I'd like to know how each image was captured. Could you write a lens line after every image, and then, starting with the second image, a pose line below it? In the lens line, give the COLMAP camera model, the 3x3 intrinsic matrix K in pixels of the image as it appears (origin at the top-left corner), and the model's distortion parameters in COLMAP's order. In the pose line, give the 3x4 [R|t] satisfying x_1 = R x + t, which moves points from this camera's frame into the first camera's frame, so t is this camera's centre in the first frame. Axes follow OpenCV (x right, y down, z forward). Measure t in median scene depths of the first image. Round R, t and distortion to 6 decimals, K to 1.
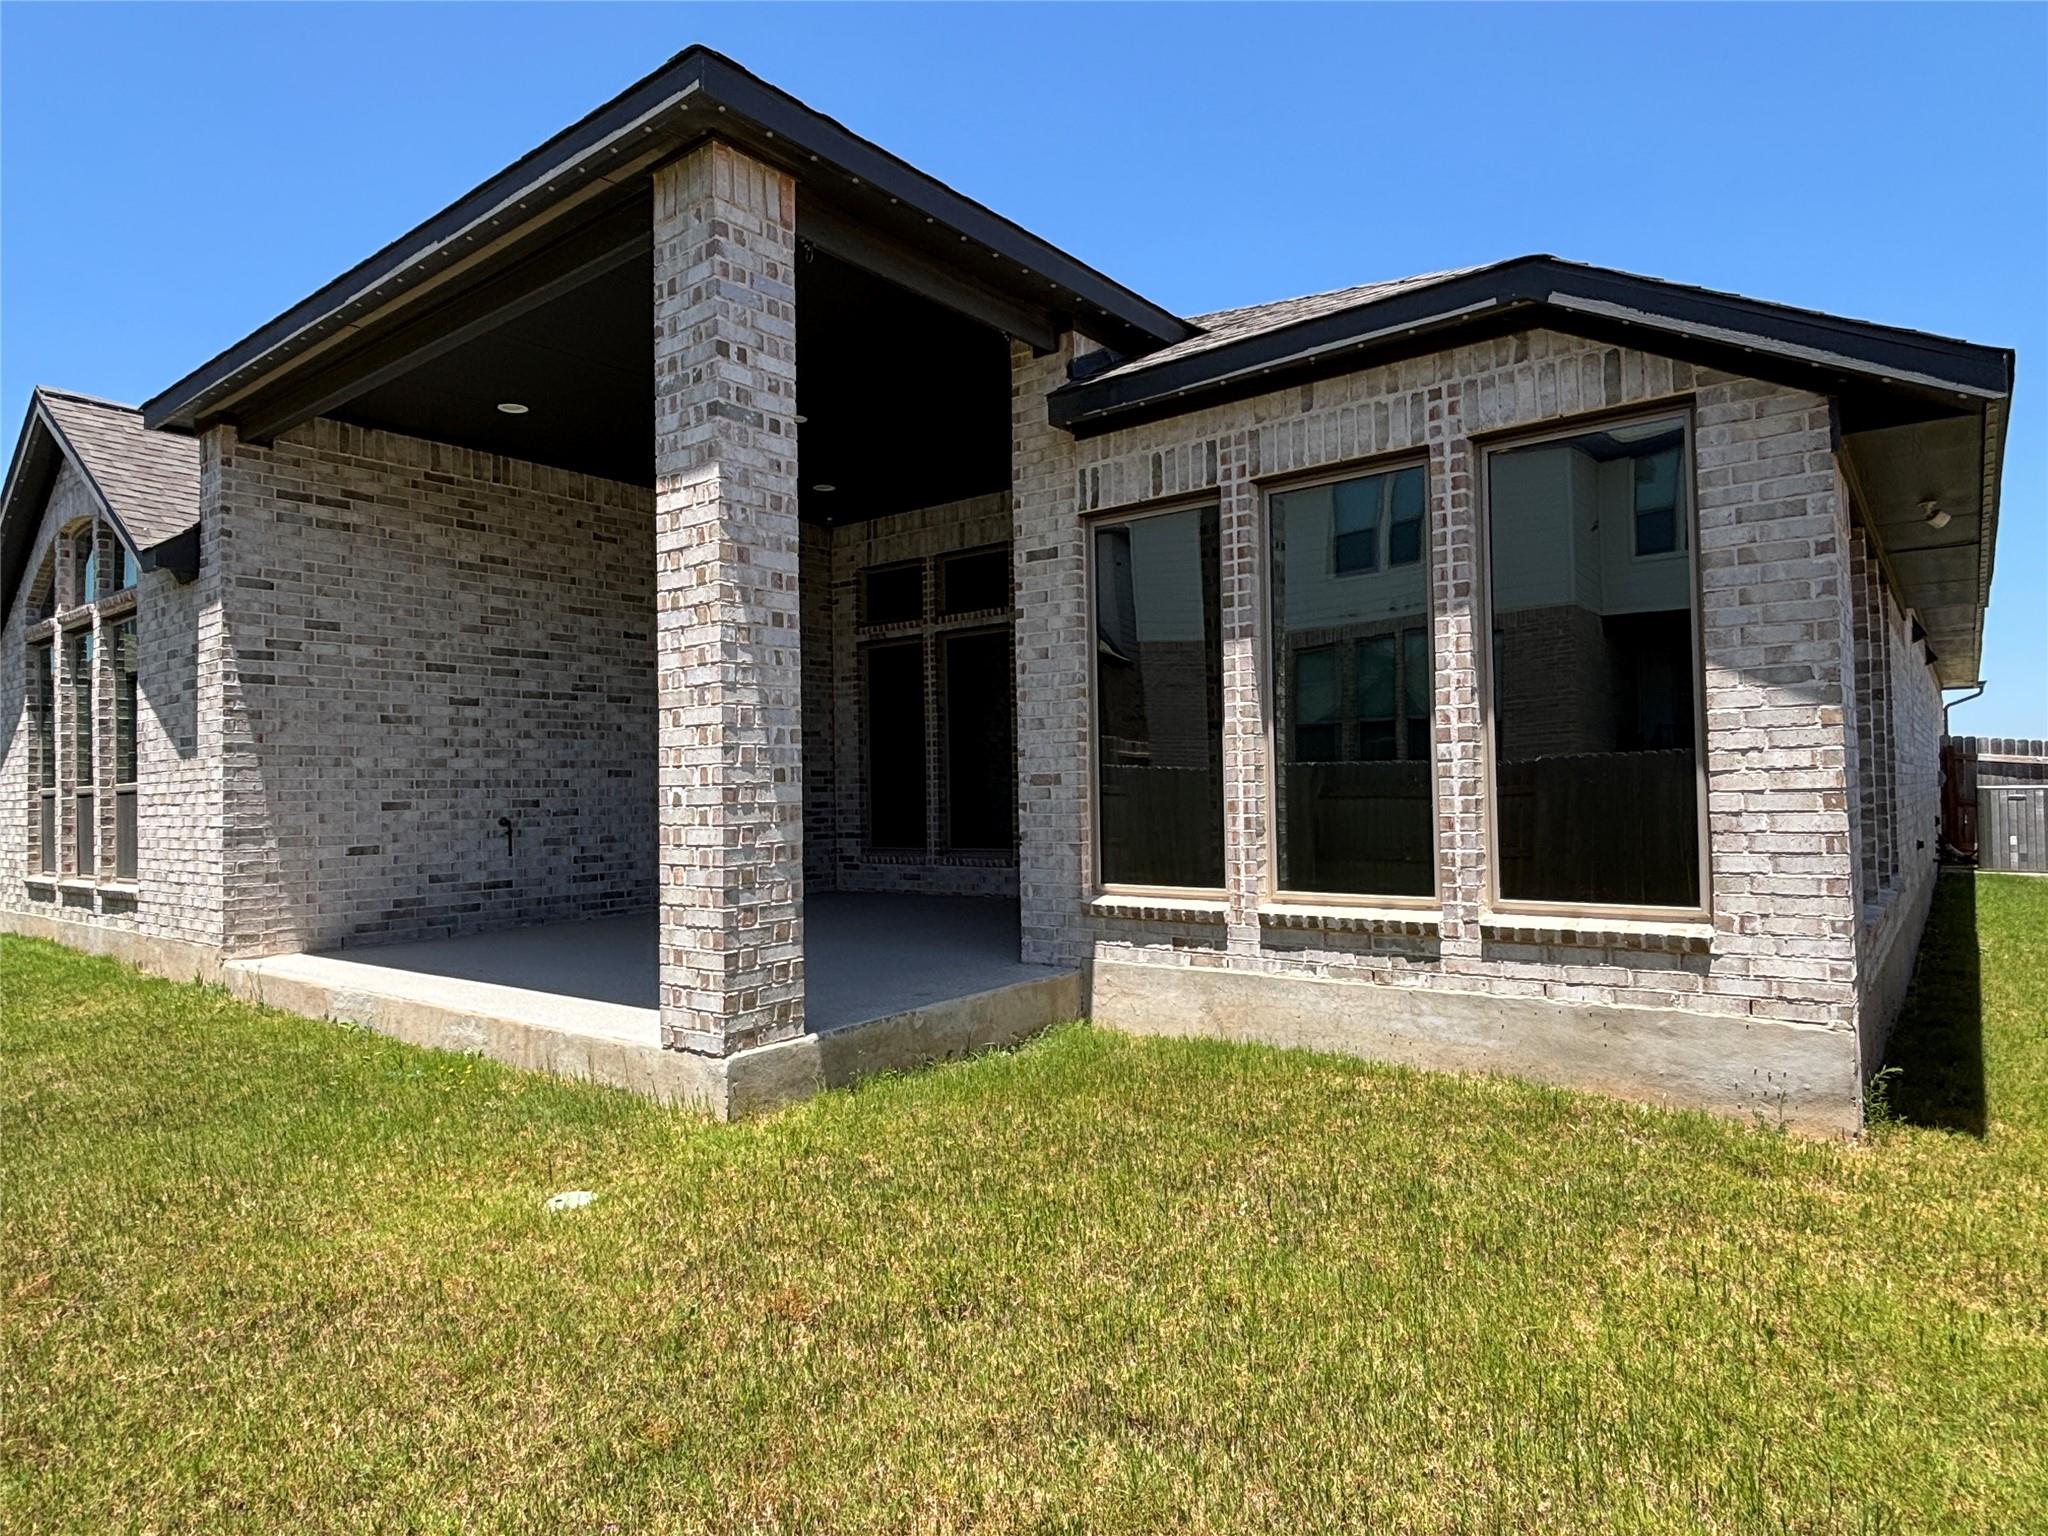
lens RADIAL K [[1202.4, 0, 1041.7], [0, 1202.4, 770.6], [0, 0, 1]] dist [-0.017582, -0.005487]
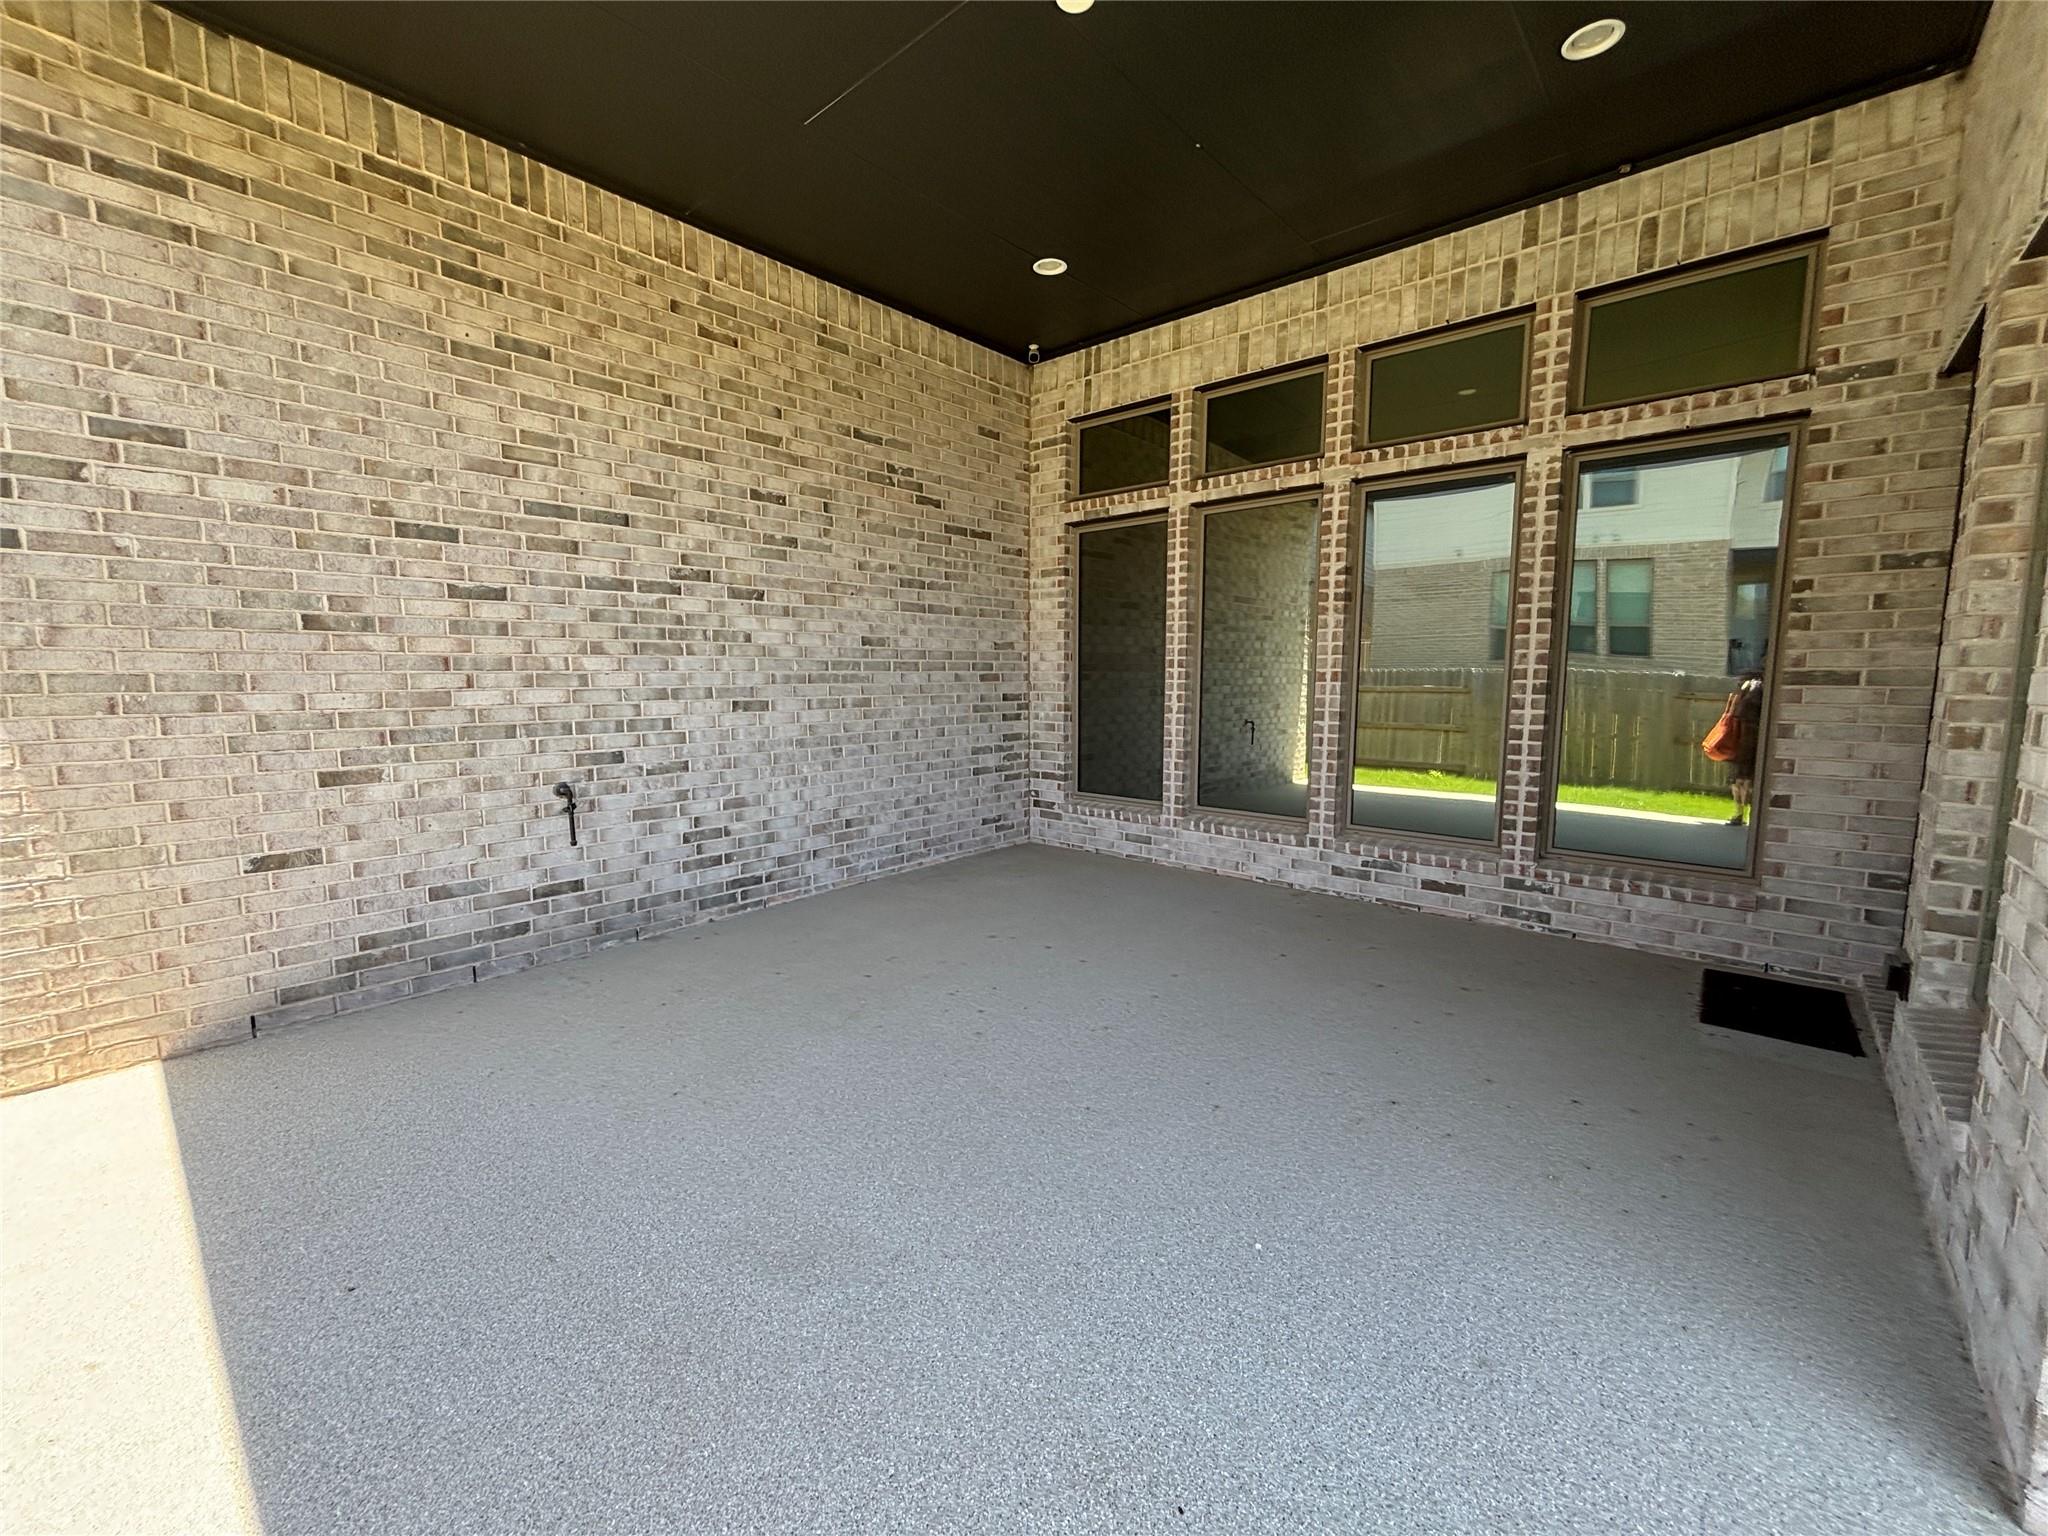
lens RADIAL K [[834.6, 0, 1008.0], [0, 834.6, 774.1], [0, 0, 1]] dist [-0.002906, 0.000719]
pose [[0.995817, 0.028238, -0.086895, -0.180800], [-0.015960, 0.990182, 0.138869, -0.029807], [0.089964, -0.136901, 0.986491, 0.594789]]
